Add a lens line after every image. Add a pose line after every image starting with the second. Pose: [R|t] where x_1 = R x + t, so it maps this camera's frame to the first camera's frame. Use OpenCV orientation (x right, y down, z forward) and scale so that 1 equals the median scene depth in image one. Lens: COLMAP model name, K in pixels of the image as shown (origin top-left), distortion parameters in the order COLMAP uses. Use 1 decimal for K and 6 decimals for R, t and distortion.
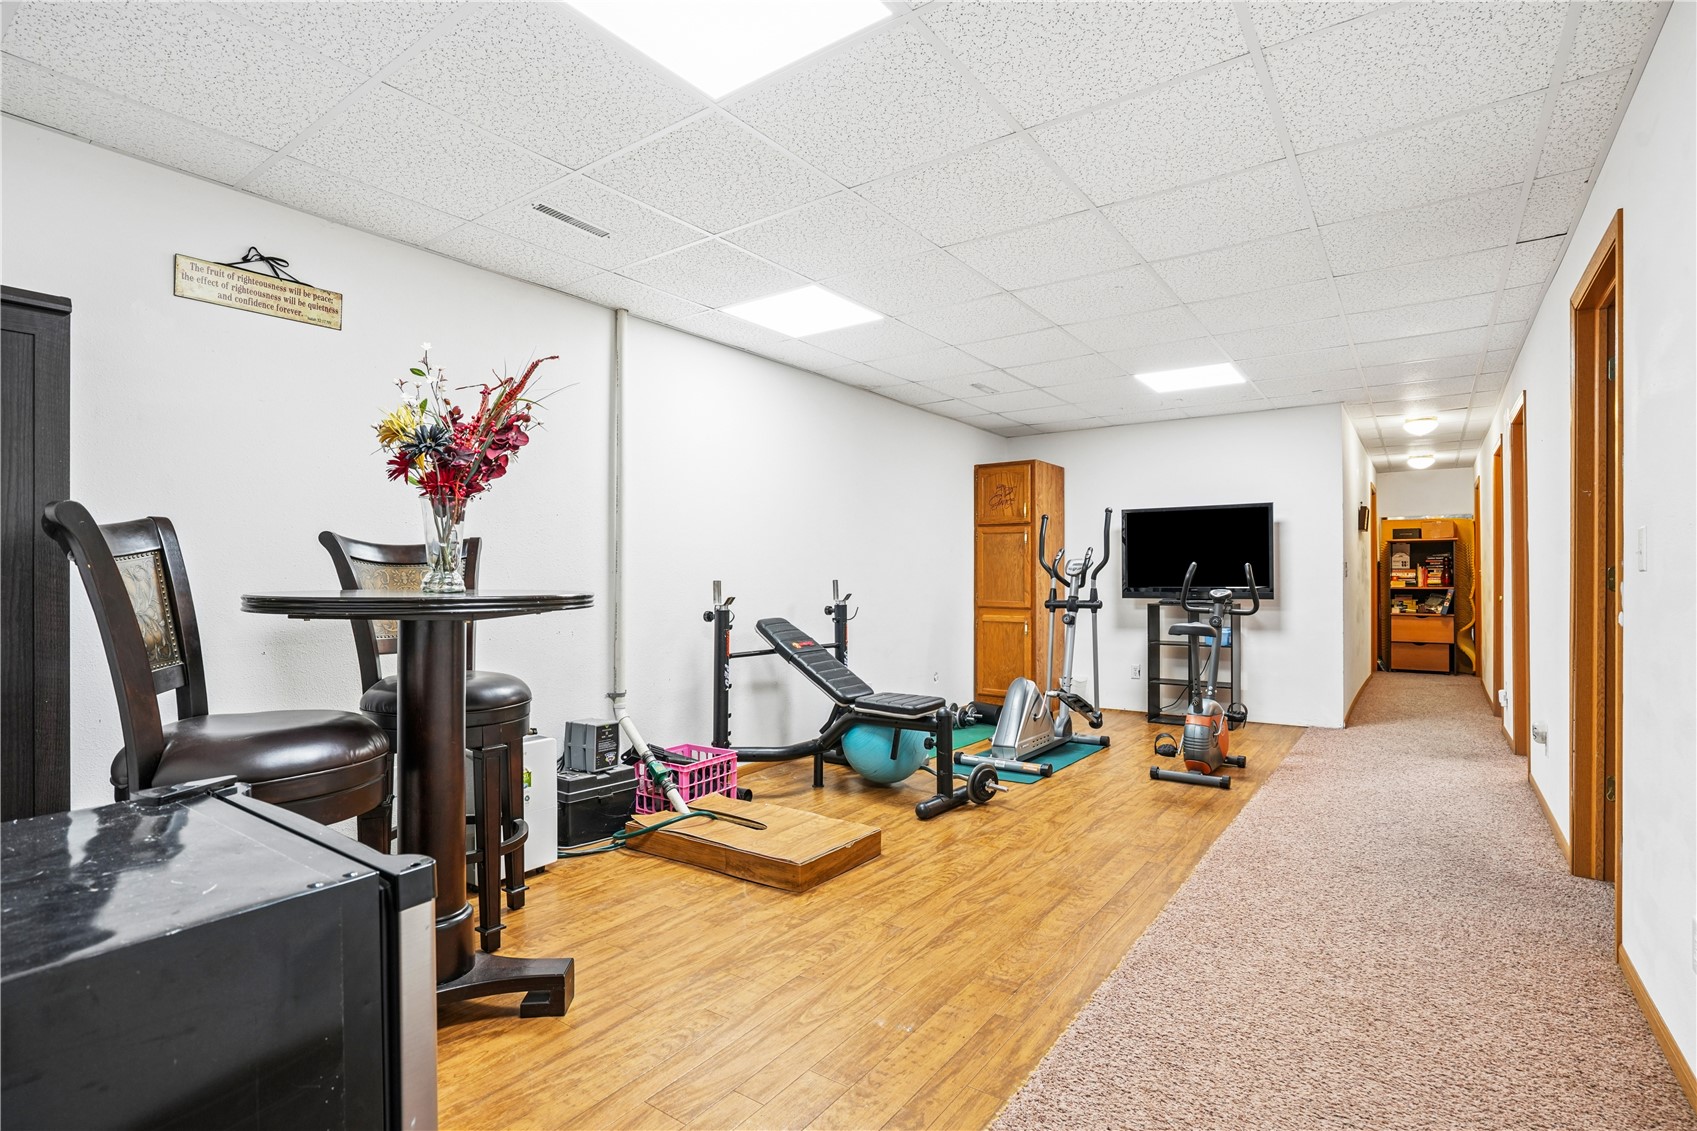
lens RADIAL K [[813.6, 0, 843.2], [0, 813.6, 575.1], [0, 0, 1]] dist [-0.006884, -0.000240]
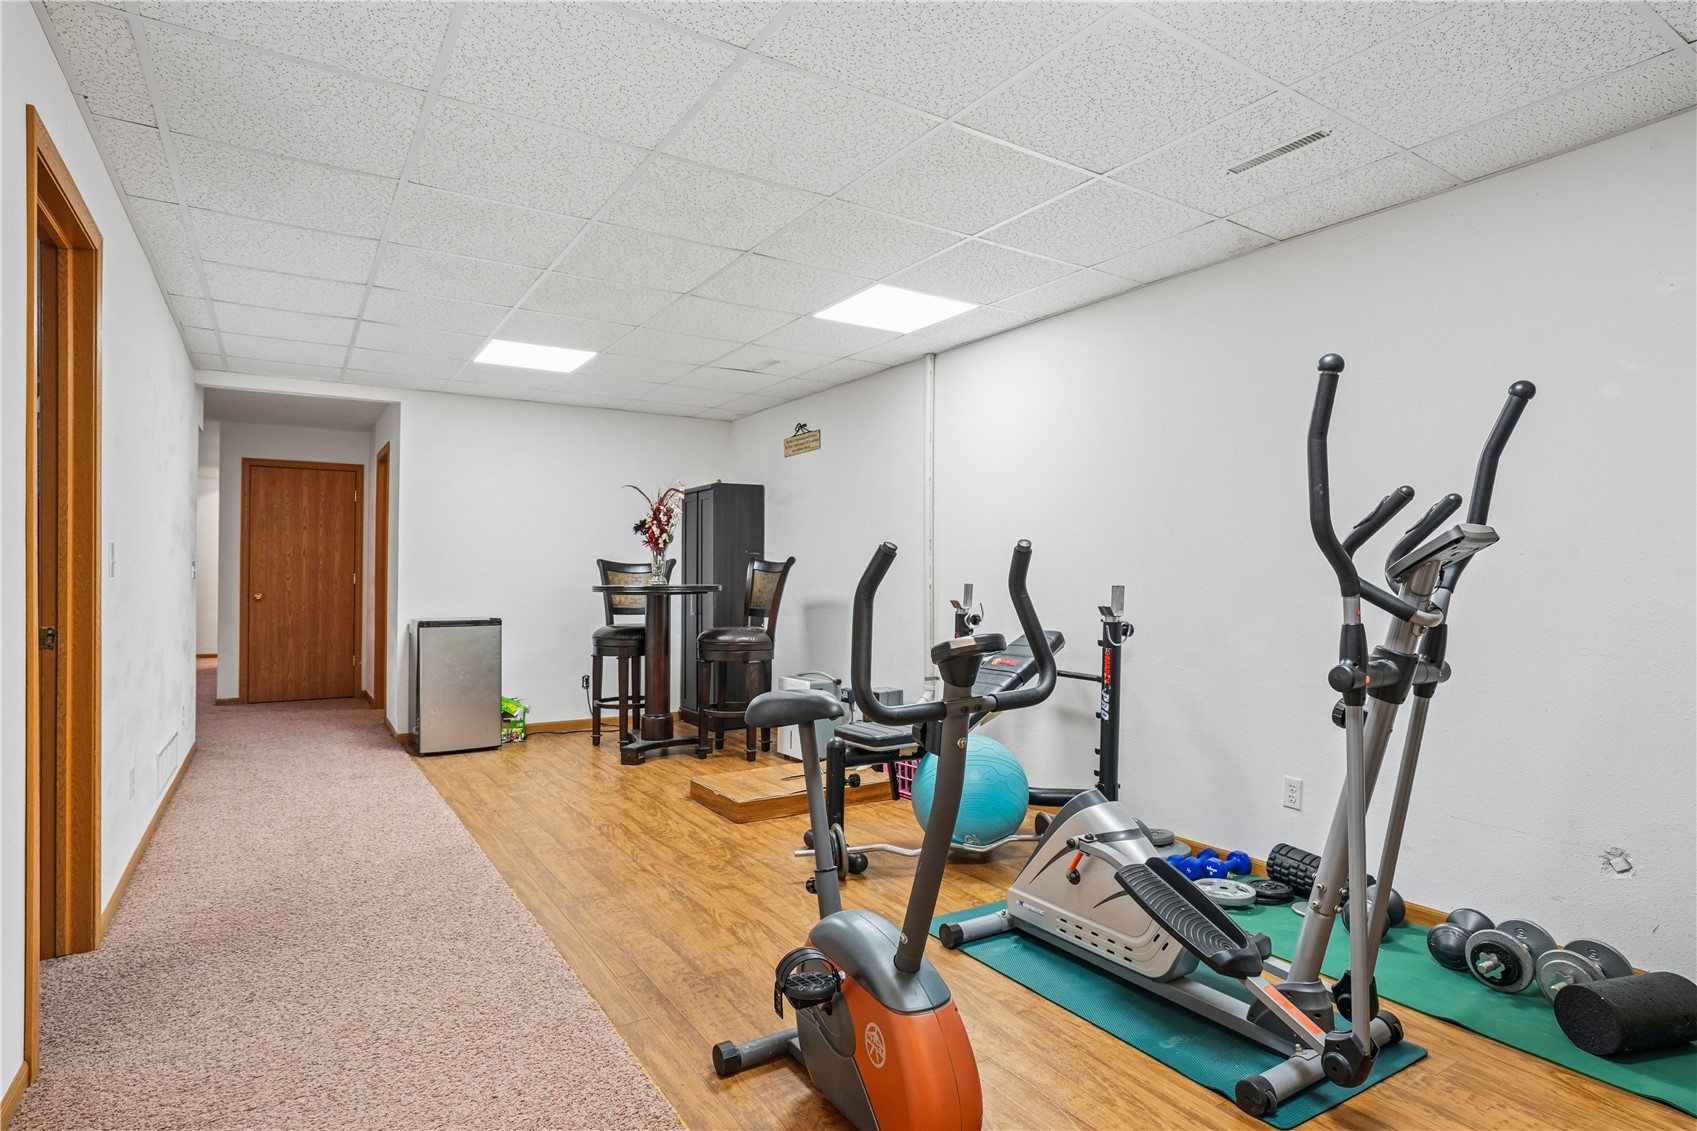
lens RADIAL K [[892.4, 0, 842.2], [0, 892.4, 564.0], [0, 0, 1]] dist [-0.004353, -0.000188]
pose [[-0.360277, -0.014298, -0.932736, 1.218376], [-0.006059, 0.999897, -0.012987, -0.002326], [0.932826, 0.000973, -0.360326, 1.668874]]
